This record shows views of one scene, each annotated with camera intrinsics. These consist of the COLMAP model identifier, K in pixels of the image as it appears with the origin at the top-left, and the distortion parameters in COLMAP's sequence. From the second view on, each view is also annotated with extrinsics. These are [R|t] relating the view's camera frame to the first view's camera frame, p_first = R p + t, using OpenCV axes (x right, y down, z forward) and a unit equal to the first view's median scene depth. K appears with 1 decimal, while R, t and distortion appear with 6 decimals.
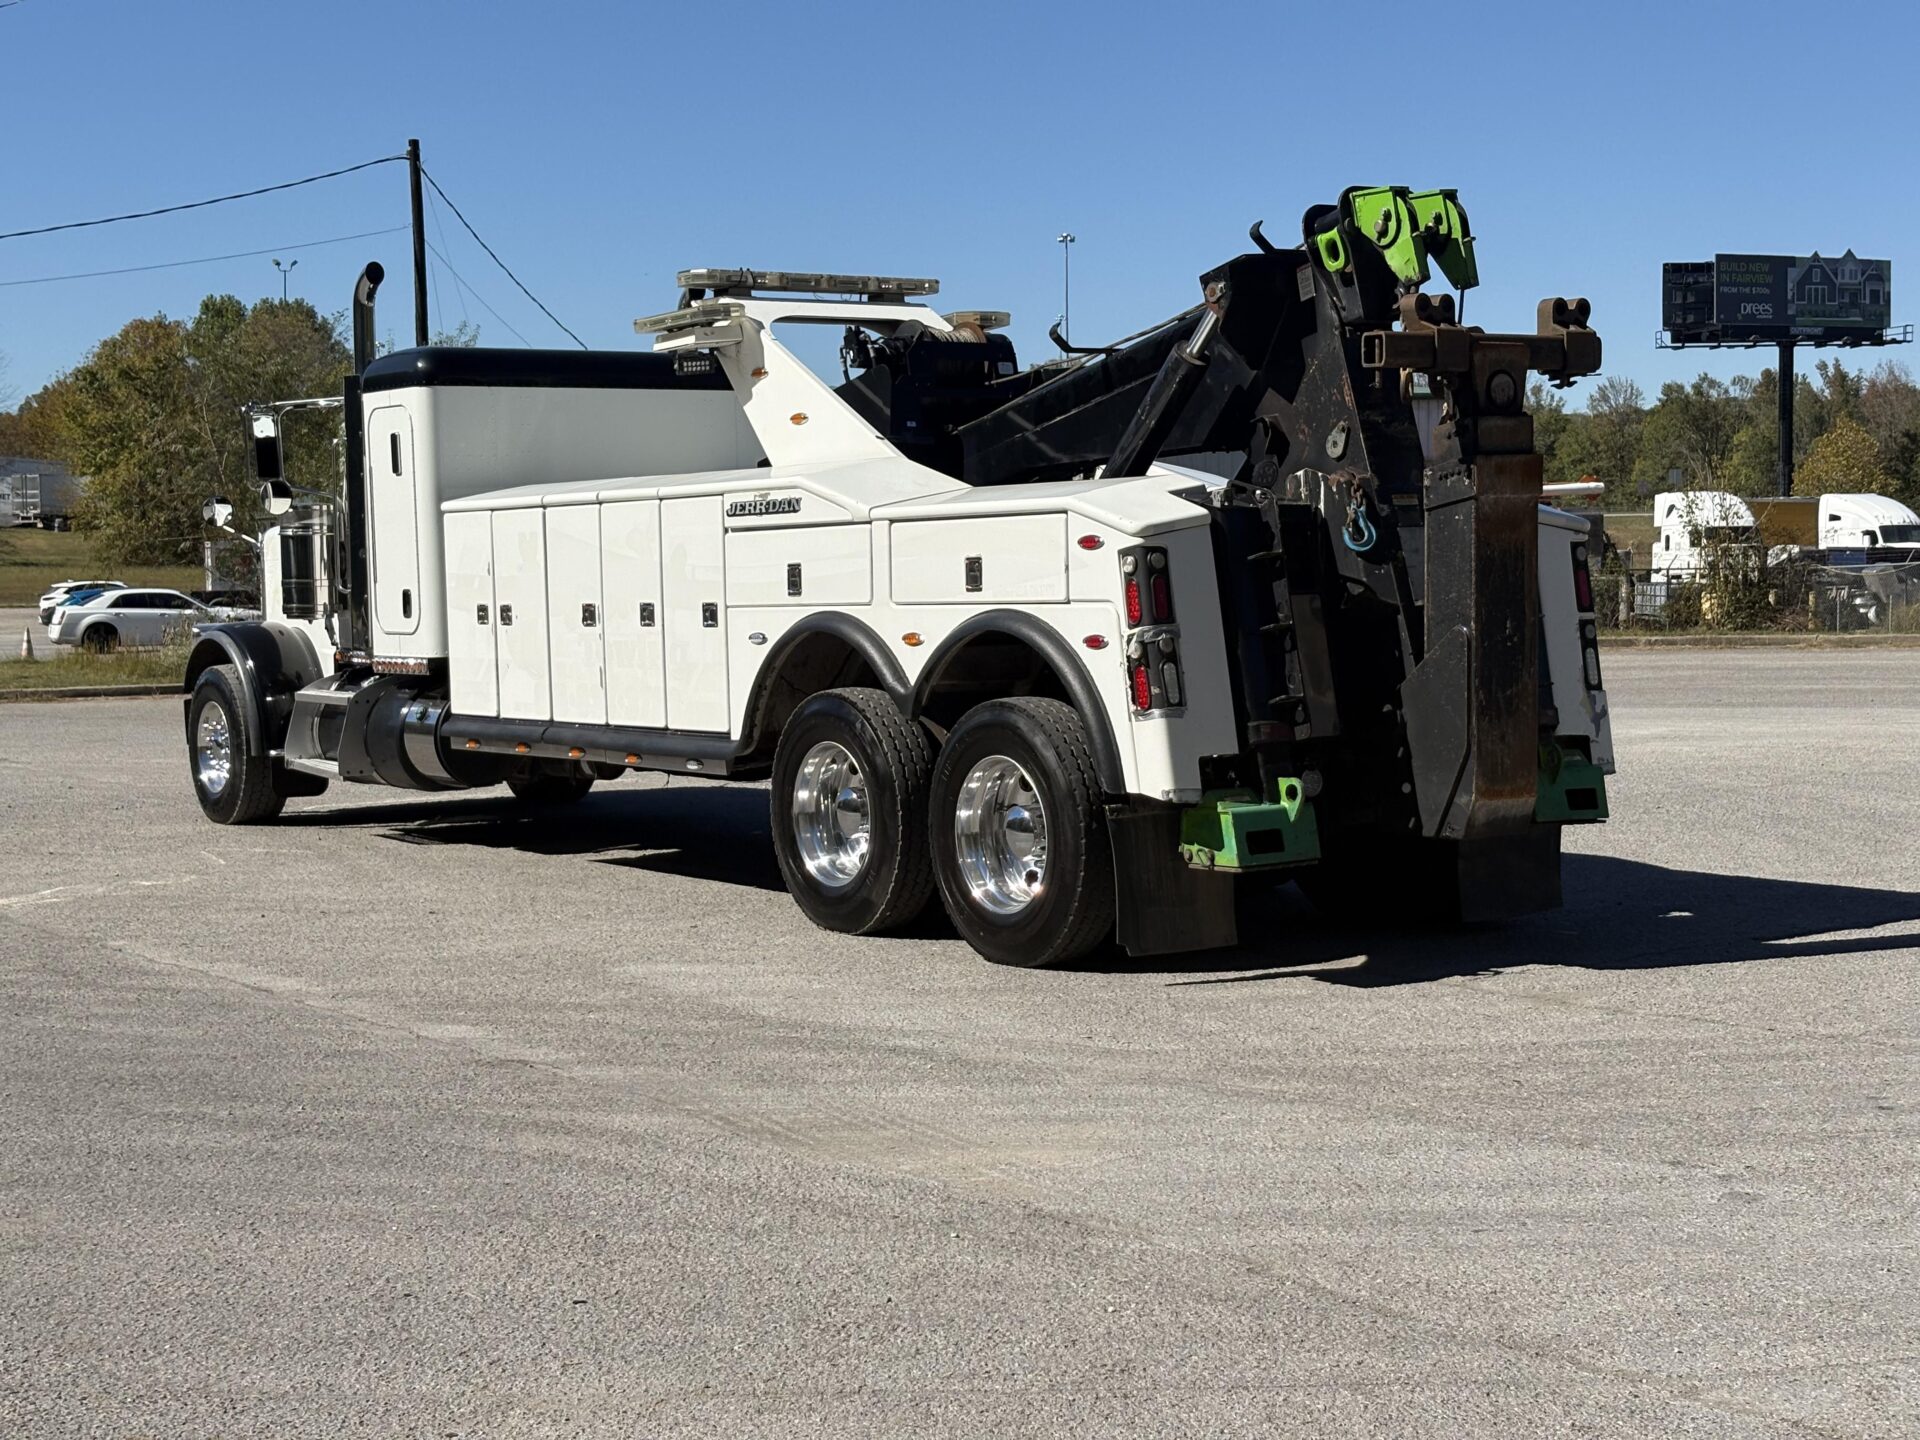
lens RADIAL K [[2897.7, 0, 960.0], [0, 2897.7, 720.0], [0, 0, 1]] dist [0.256436, -0.933076]
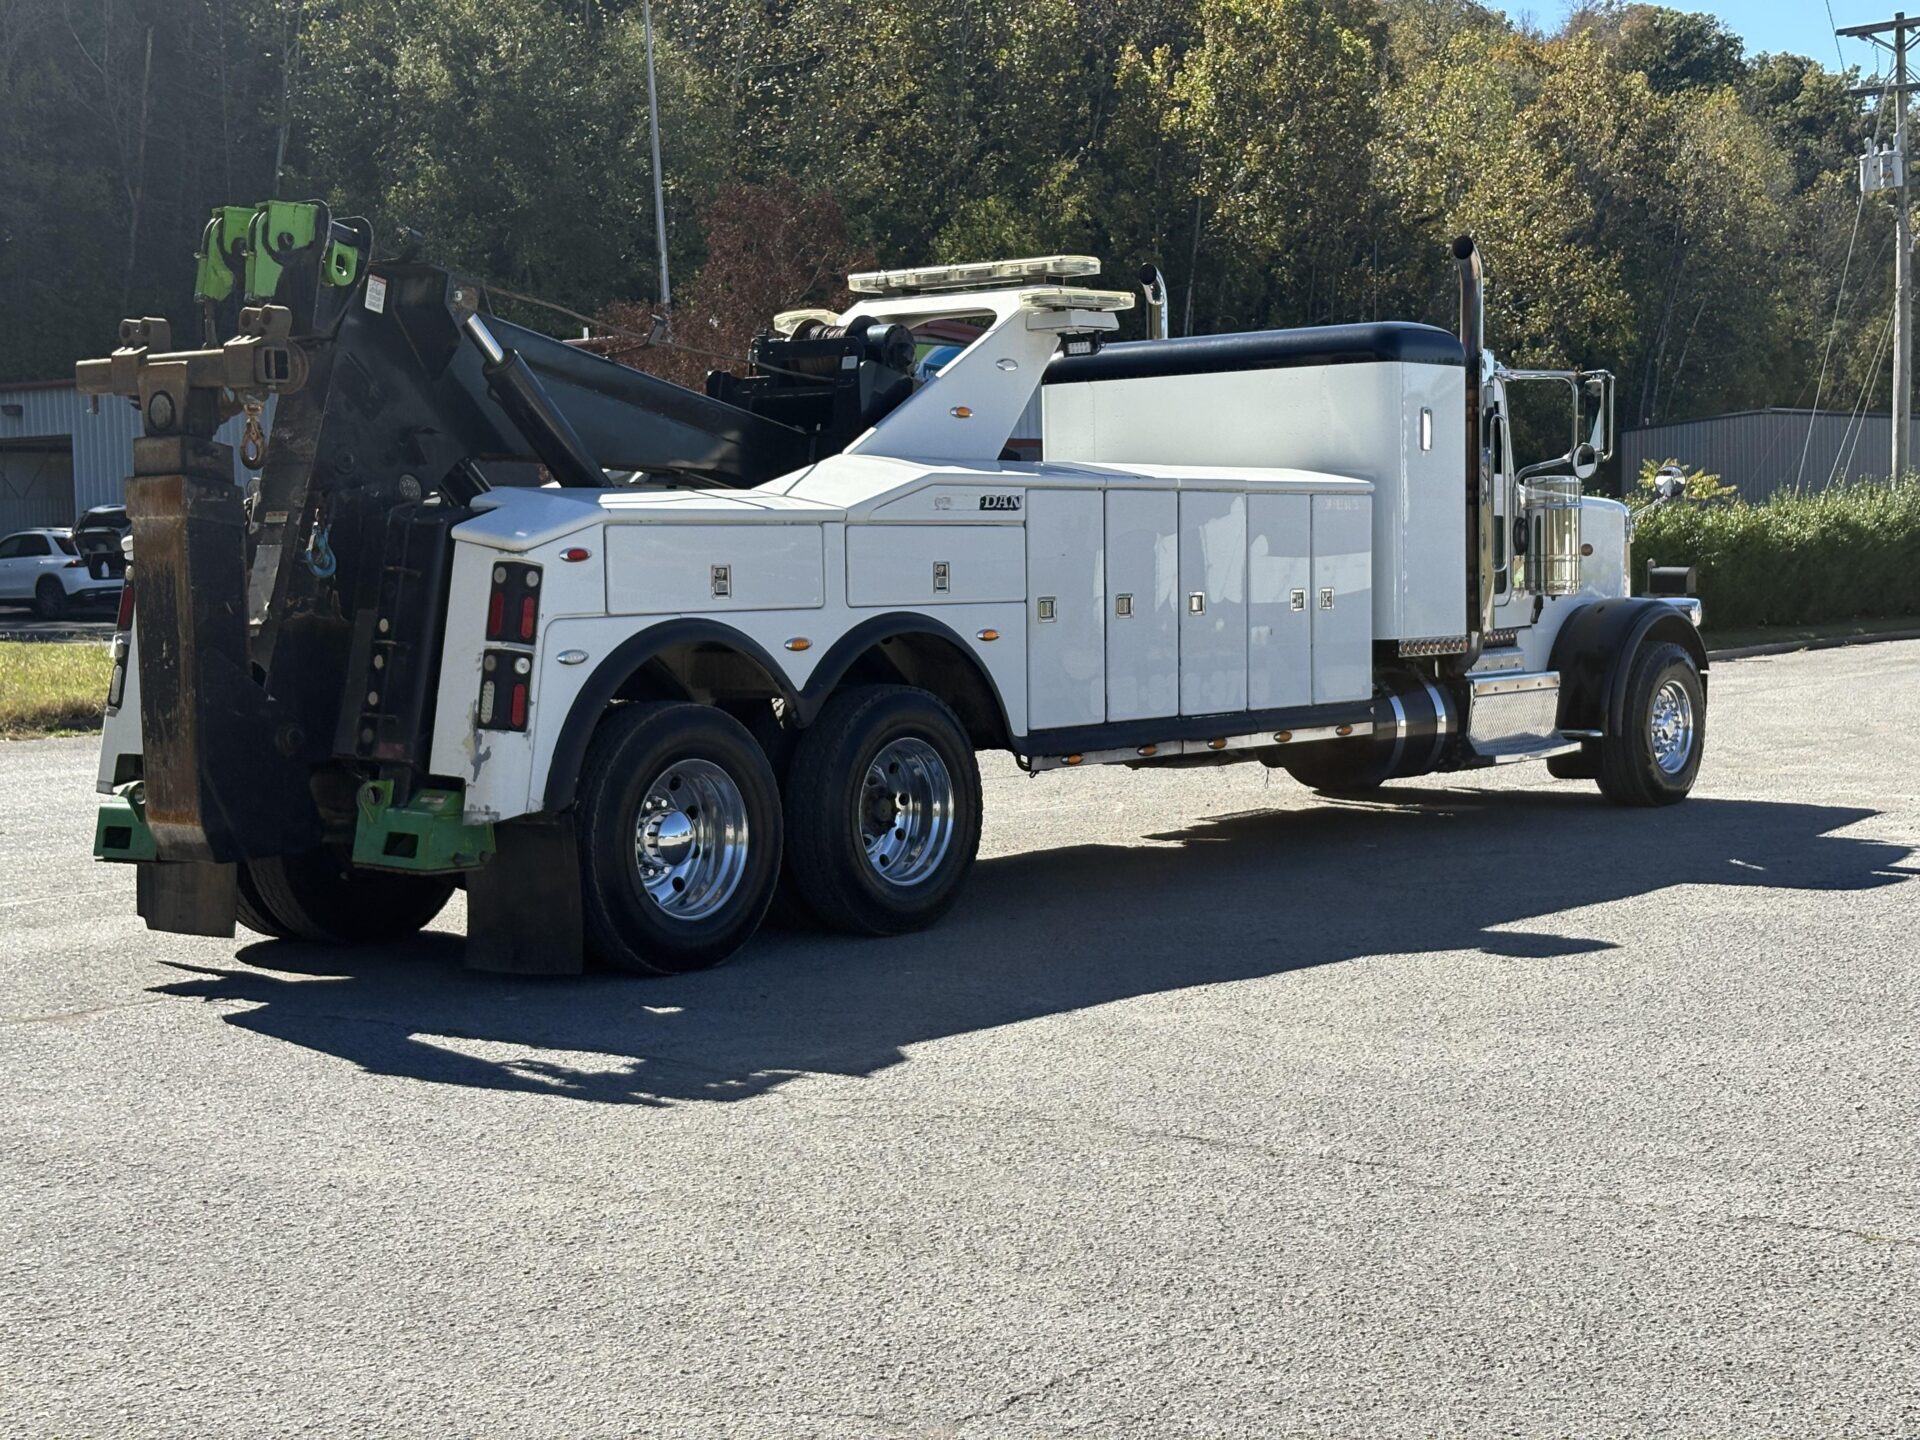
lens RADIAL K [[2882.0, 0, 961.8], [0, 2882.0, 669.0], [0, 0, 1]] dist [0.146137, -0.133891]
pose [[0.306620, 0.057570, -0.950089, 1.097947], [-0.047179, 0.997861, 0.045239, -0.075206], [0.950662, 0.030953, 0.308680, 0.866577]]
